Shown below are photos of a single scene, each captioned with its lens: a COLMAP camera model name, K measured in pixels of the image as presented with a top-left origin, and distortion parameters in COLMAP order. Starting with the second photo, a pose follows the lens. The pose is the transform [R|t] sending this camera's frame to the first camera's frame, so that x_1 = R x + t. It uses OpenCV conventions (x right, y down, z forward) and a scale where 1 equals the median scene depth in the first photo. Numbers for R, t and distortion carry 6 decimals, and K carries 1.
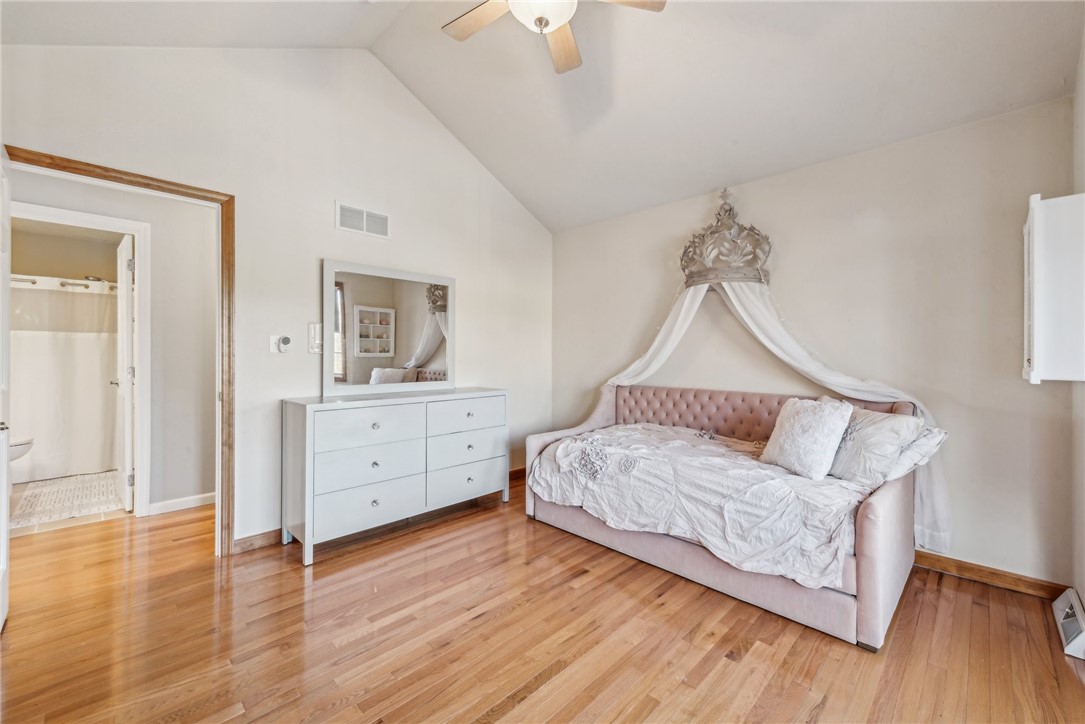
lens RADIAL K [[437.7, 0, 547.7], [0, 437.7, 354.5], [0, 0, 1]] dist [0.012358, -0.002016]
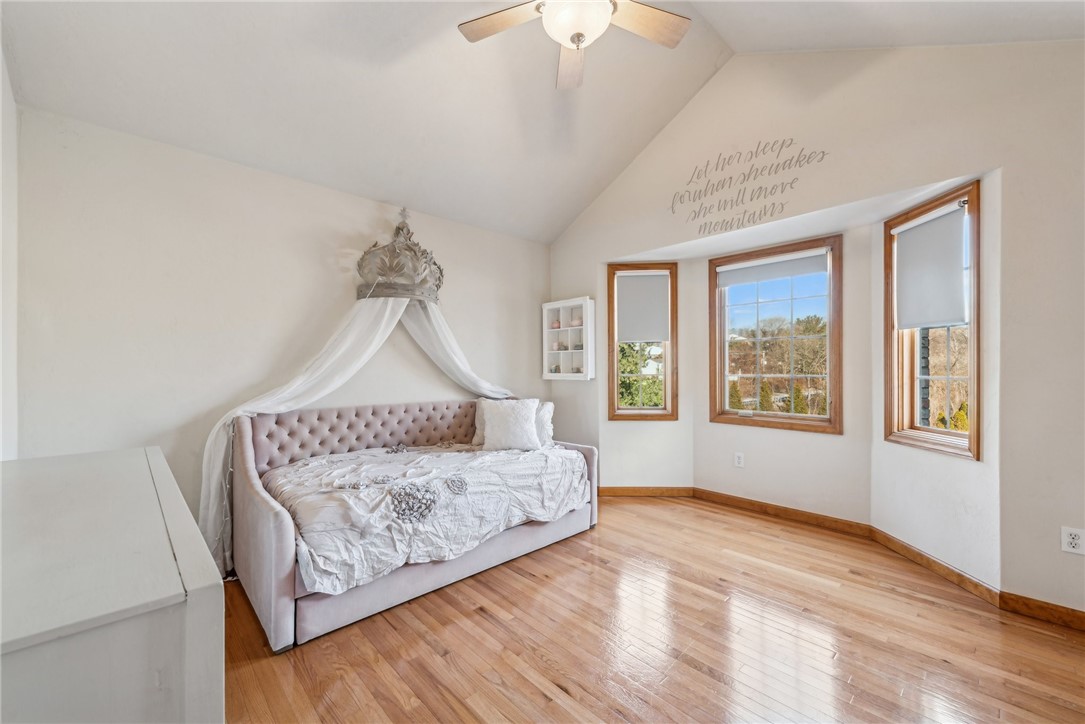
lens RADIAL K [[437.7, 0, 547.6], [0, 437.7, 368.3], [0, 0, 1]] dist [0.012358, -0.002016]
pose [[0.012449, 0.001009, 0.999922, -0.783332], [0.004837, 0.999988, -0.001069, 0.002997], [-0.999911, 0.004850, 0.012444, 0.820849]]
